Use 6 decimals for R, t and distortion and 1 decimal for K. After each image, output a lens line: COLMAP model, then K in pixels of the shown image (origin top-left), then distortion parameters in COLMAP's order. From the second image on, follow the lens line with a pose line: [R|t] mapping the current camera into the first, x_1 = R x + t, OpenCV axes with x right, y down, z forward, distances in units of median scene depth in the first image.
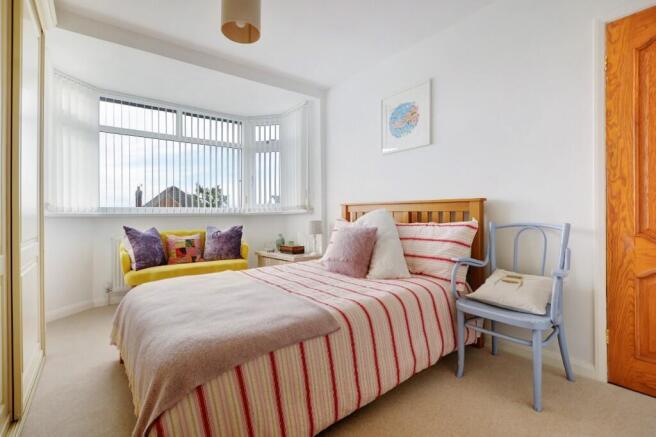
lens RADIAL K [[301.2, 0, 328.0], [0, 301.2, 218.5], [0, 0, 1]] dist [0.034559, 0.000096]
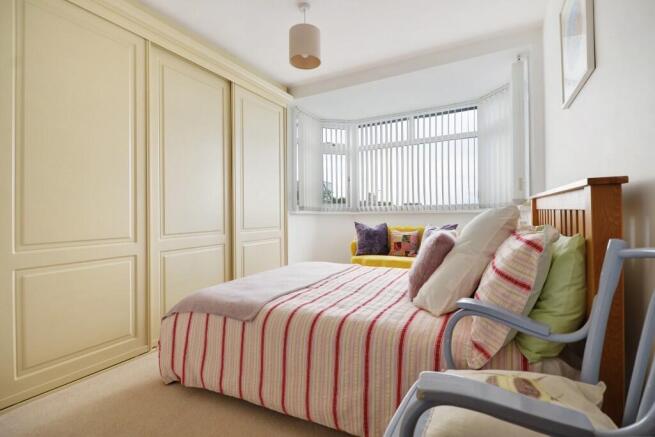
lens RADIAL K [[307.6, 0, 326.5], [0, 307.6, 214.9], [0, 0, 1]] dist [-0.000294, -0.000036]
pose [[0.403777, 0.011460, -0.914786, 0.435406], [-0.007418, 0.999930, 0.009252, -0.011062], [0.914827, 0.003050, 0.403833, 0.302618]]
